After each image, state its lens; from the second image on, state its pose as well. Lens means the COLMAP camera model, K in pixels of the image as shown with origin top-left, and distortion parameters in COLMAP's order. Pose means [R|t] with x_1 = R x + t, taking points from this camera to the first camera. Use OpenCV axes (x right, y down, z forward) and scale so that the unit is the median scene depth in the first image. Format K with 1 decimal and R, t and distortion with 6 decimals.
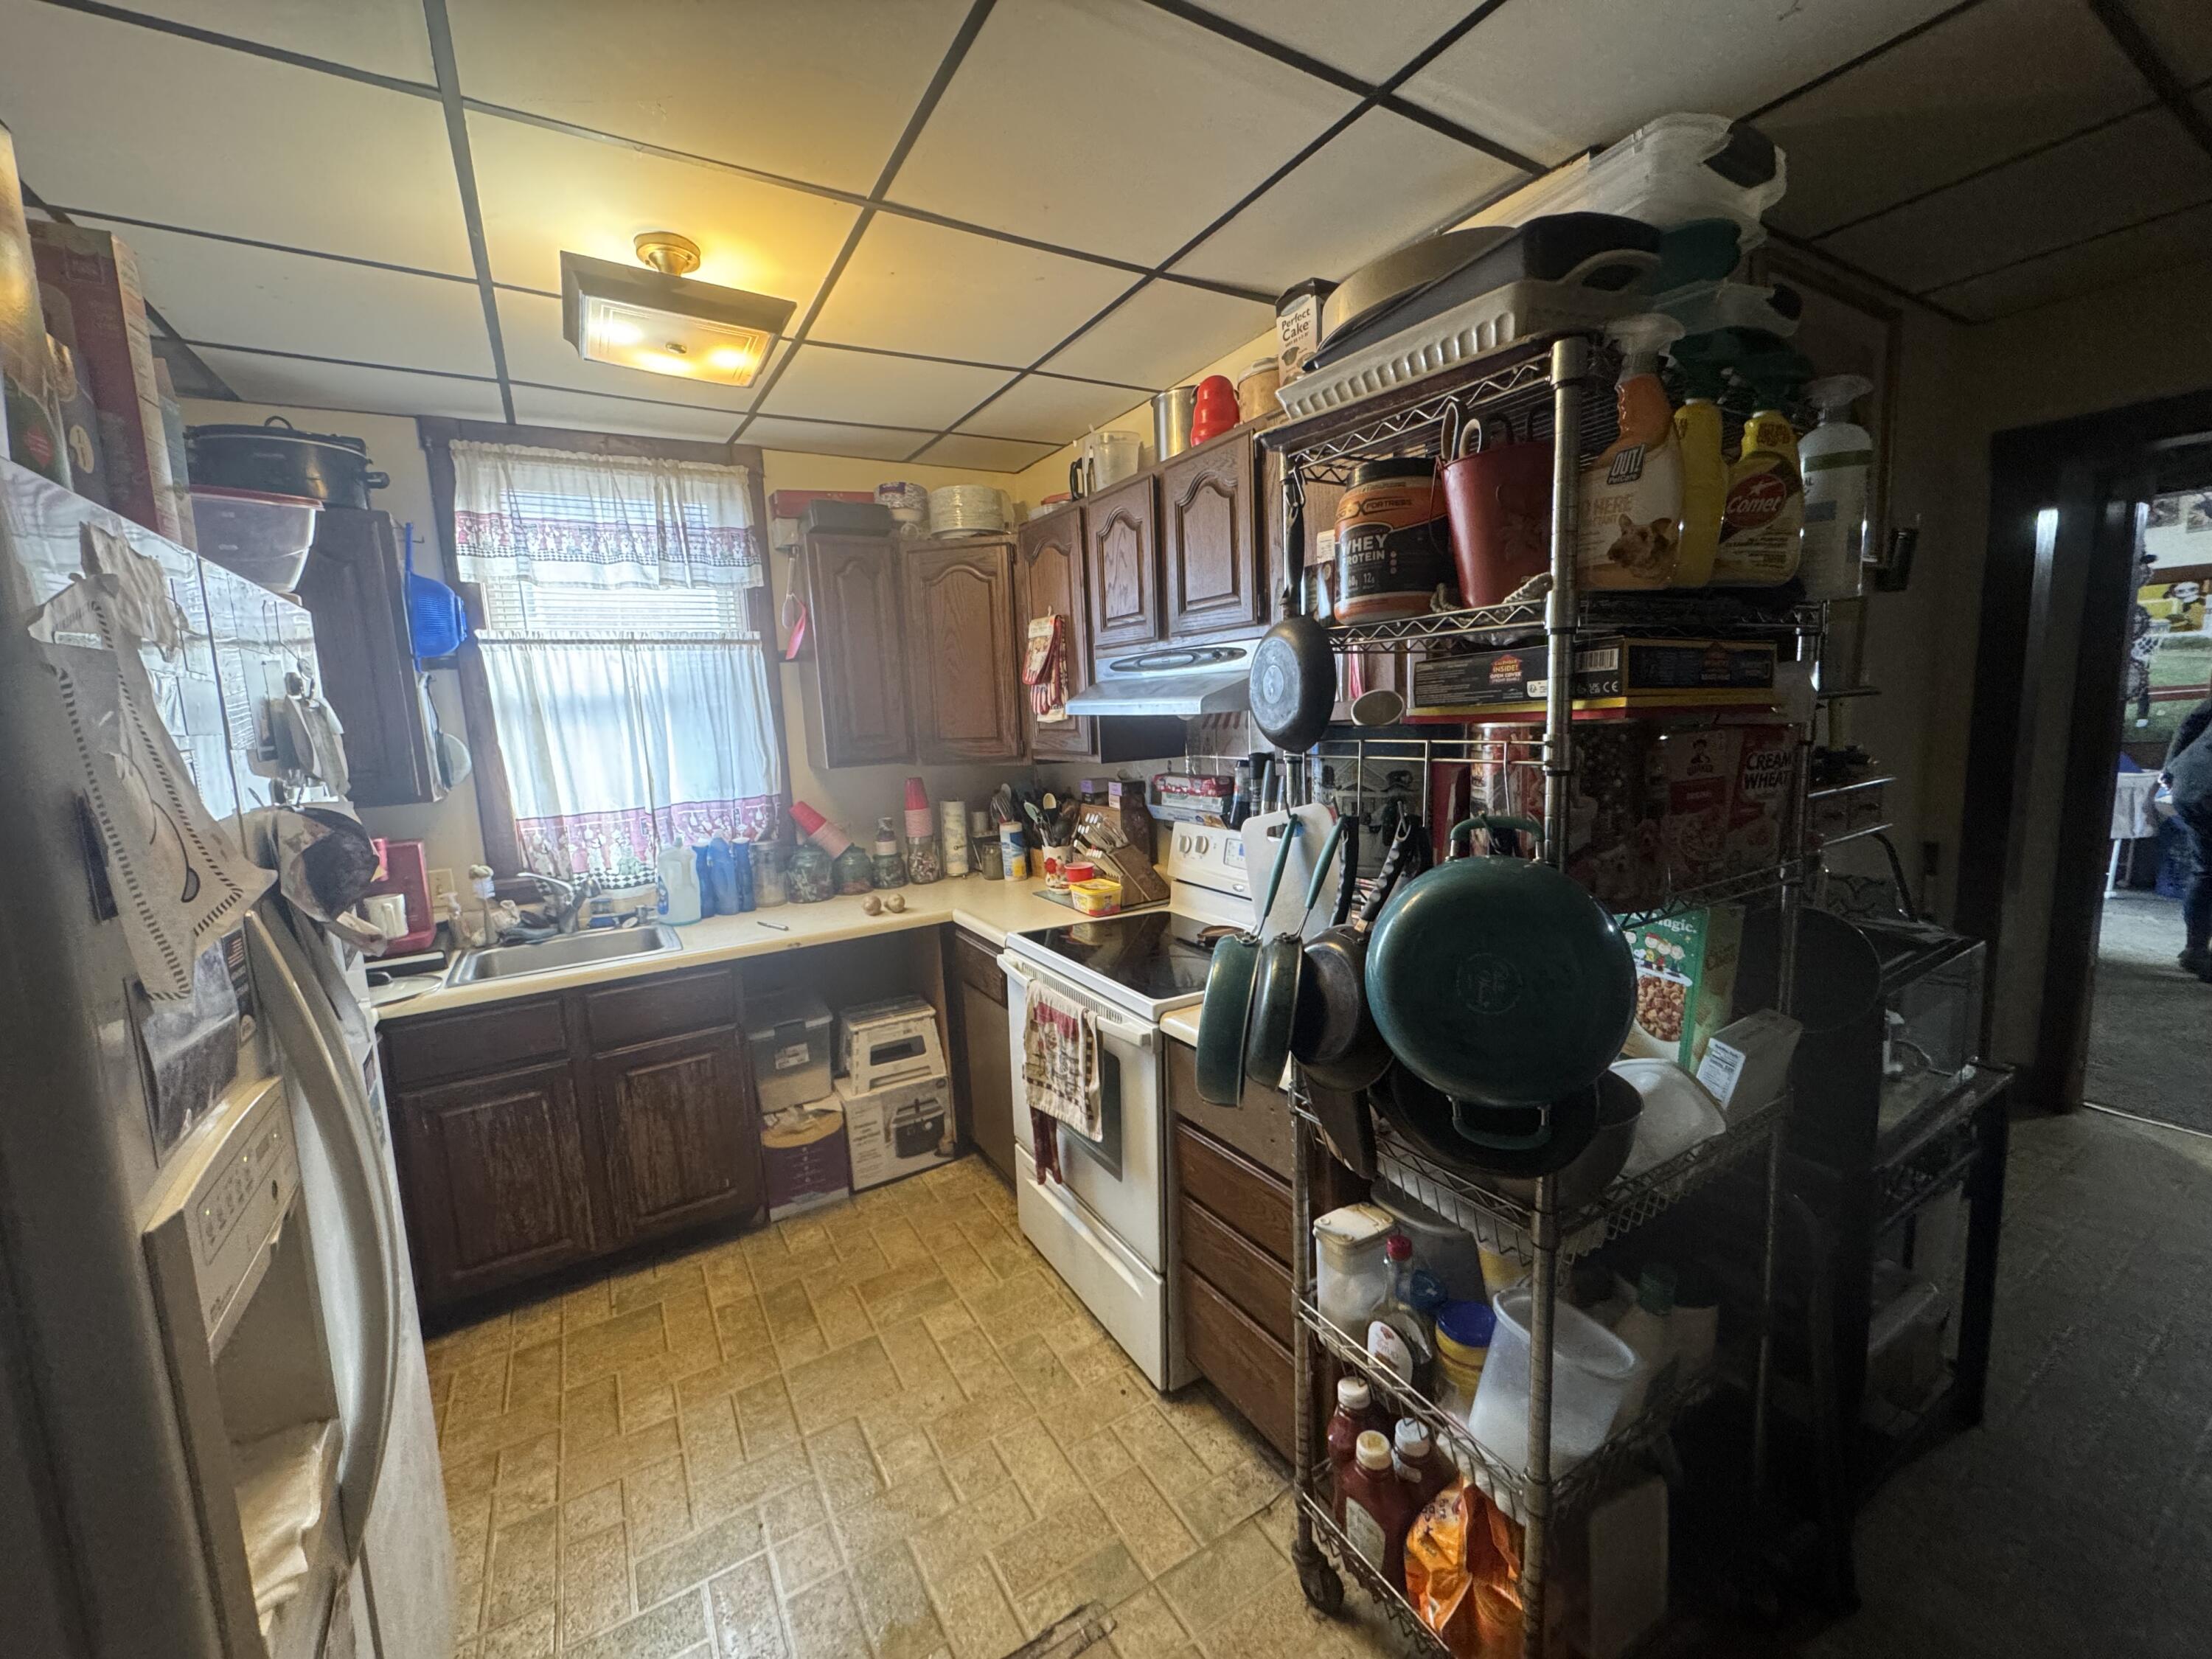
lens RADIAL K [[880.4, 0, 1107.6], [0, 880.4, 824.1], [0, 0, 1]] dist [-0.002135, 0.000321]
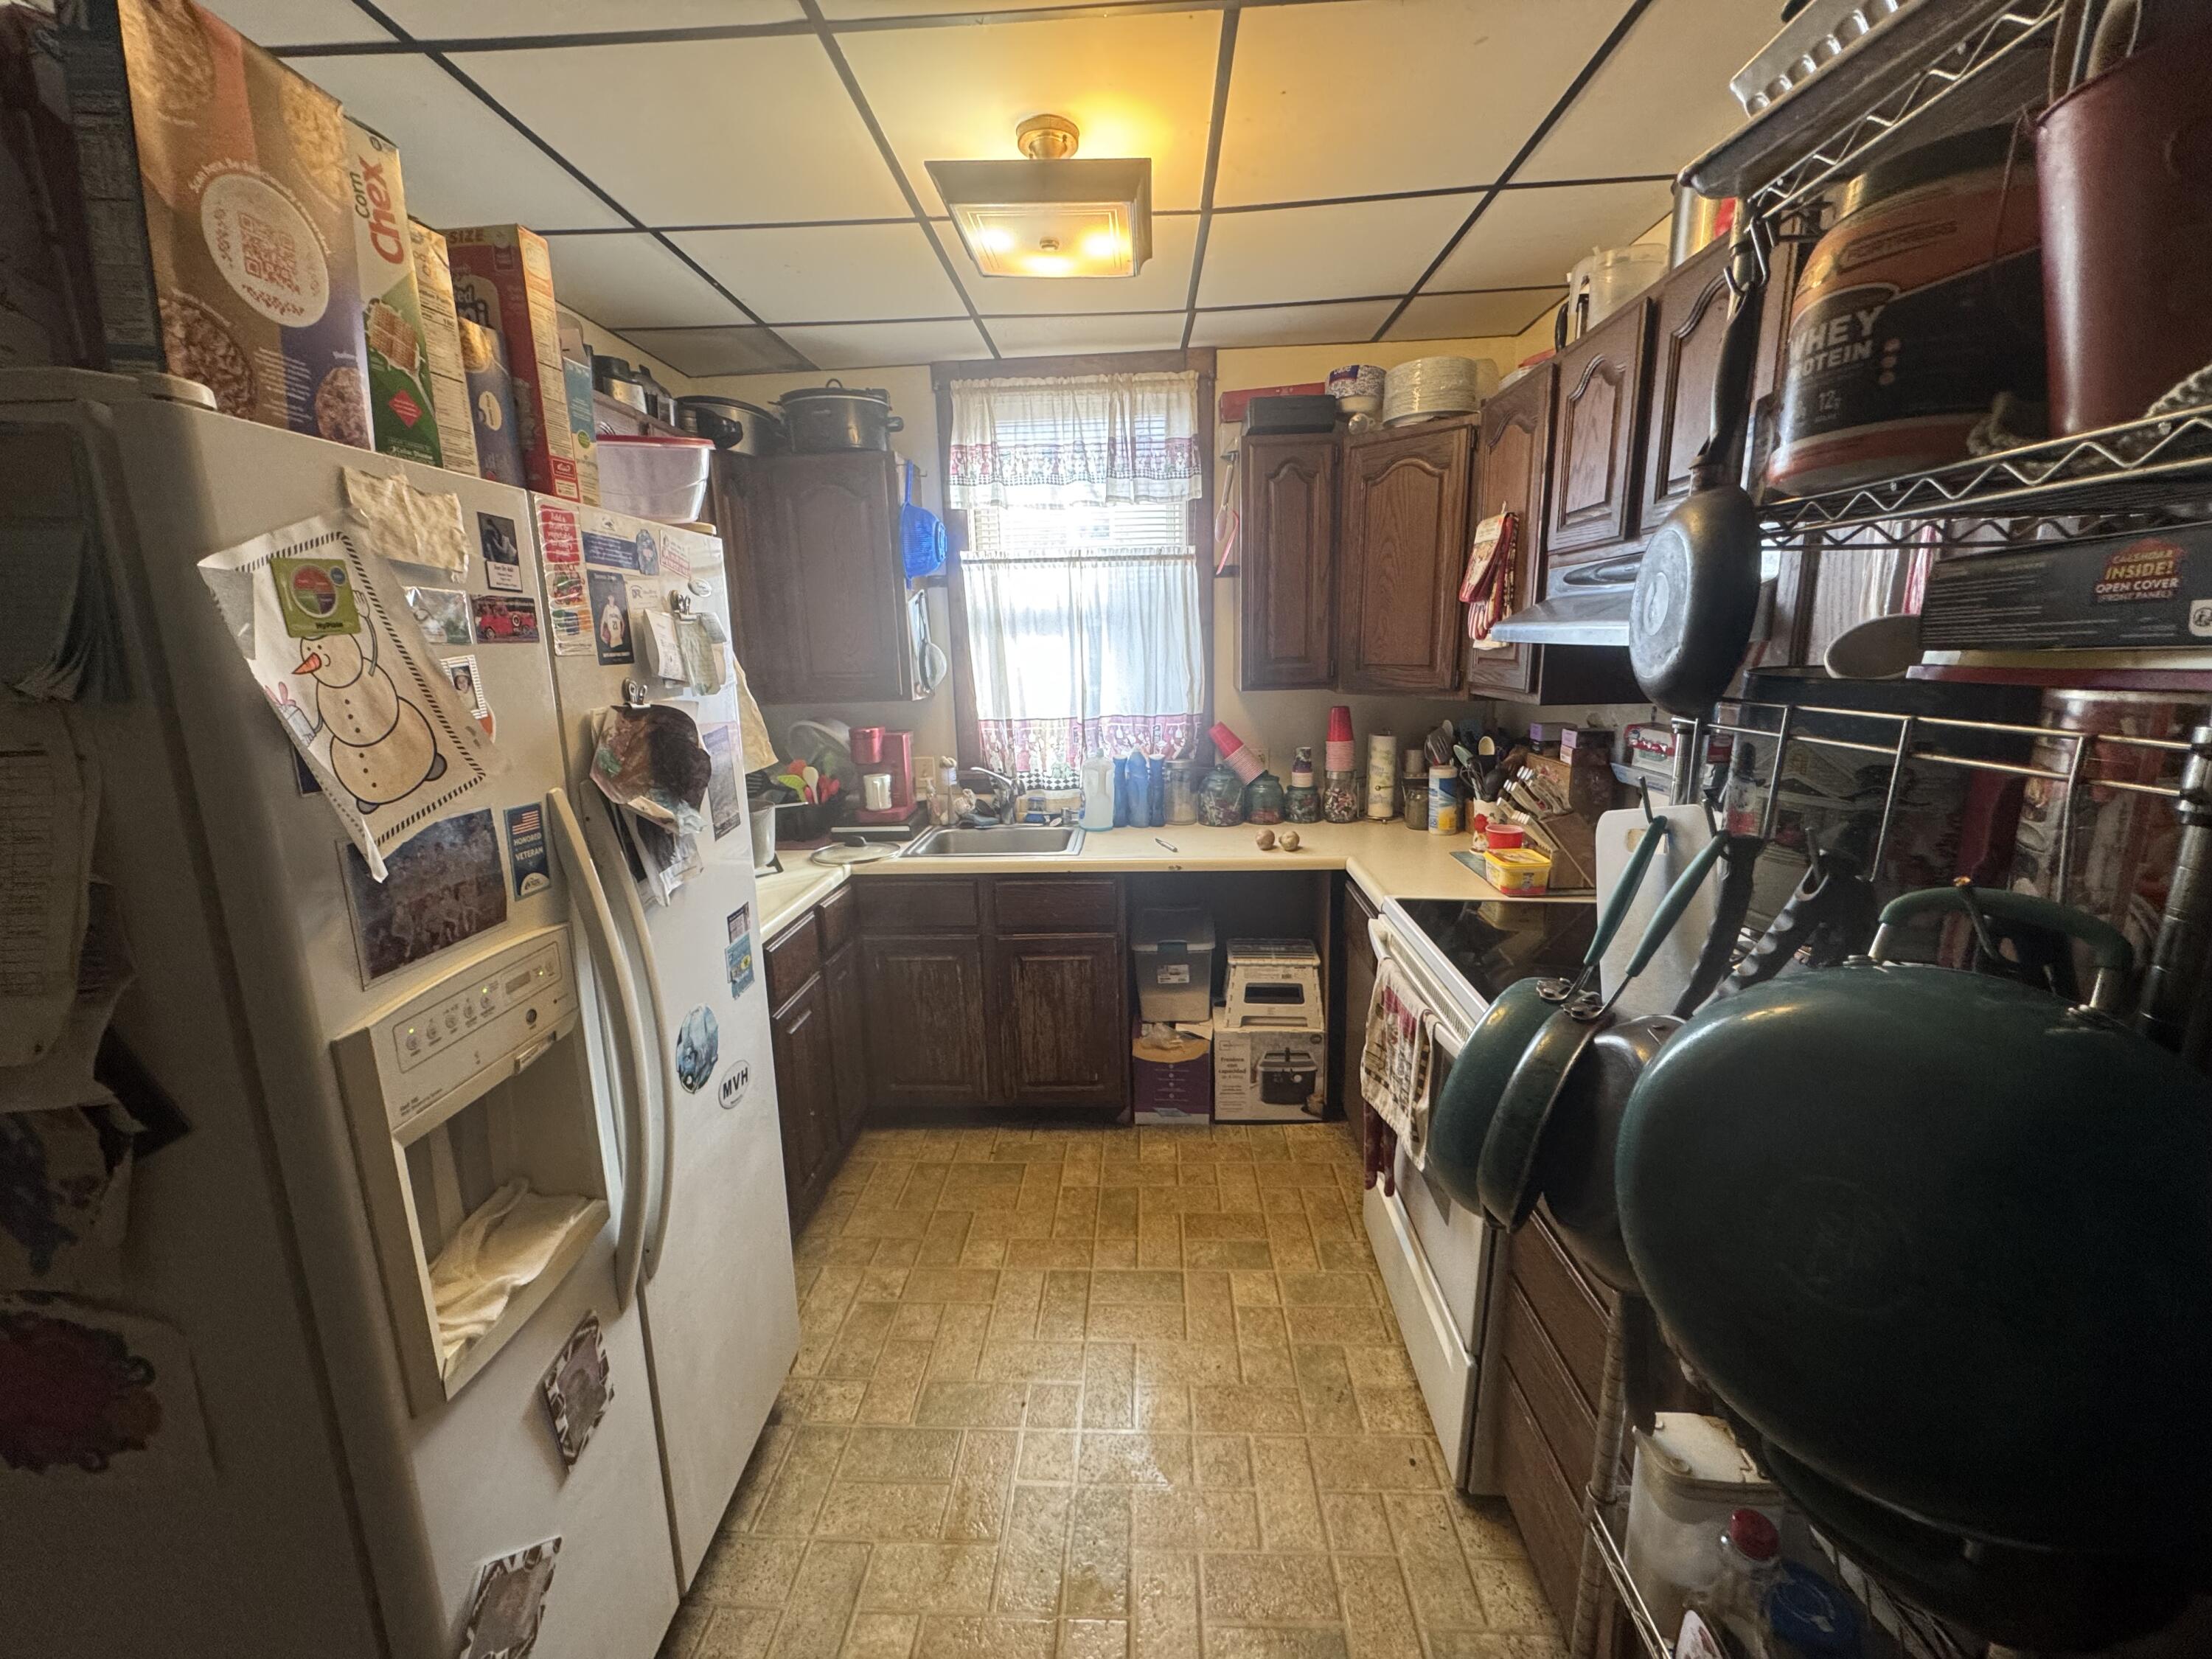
lens RADIAL K [[880.4, 0, 1104.6], [0, 880.4, 825.1], [0, 0, 1]] dist [-0.002135, 0.000321]
pose [[0.829855, 0.140174, -0.540085, 0.118677], [-0.089753, 0.988860, 0.118741, -0.023491], [0.550713, -0.050063, 0.833192, 0.142294]]
